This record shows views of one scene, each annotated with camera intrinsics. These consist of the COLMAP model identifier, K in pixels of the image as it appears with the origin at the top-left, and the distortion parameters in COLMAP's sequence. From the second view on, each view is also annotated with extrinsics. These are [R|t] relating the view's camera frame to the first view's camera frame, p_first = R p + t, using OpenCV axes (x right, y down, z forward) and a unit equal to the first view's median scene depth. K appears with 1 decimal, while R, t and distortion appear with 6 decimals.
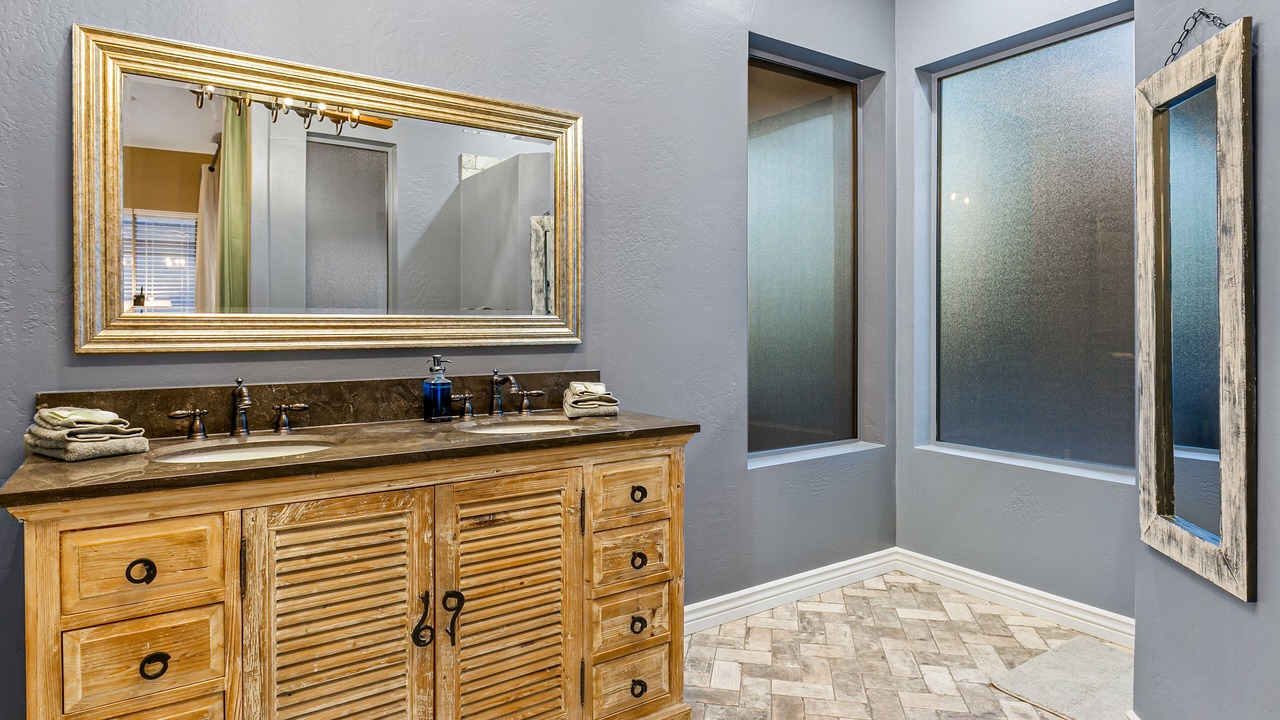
lens RADIAL K [[703.2, 0, 633.5], [0, 703.2, 348.0], [0, 0, 1]] dist [-0.000897, 0.000756]
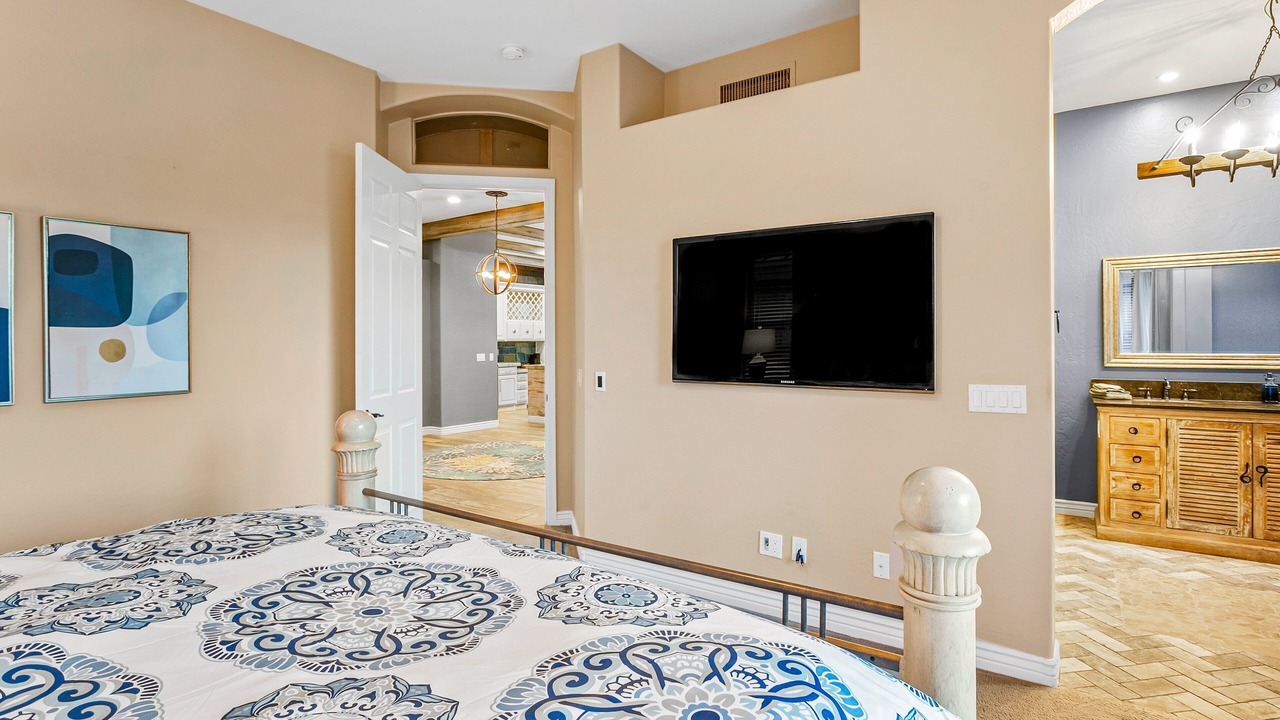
lens RADIAL K [[629.4, 0, 621.9], [0, 629.4, 334.5], [0, 0, 1]] dist [-0.001599, -0.000938]
pose [[0.343038, -0.010641, -0.939261, 1.099077], [-0.023634, 0.999521, -0.019955, -0.029181], [0.939024, 0.029044, 0.342623, -1.987740]]
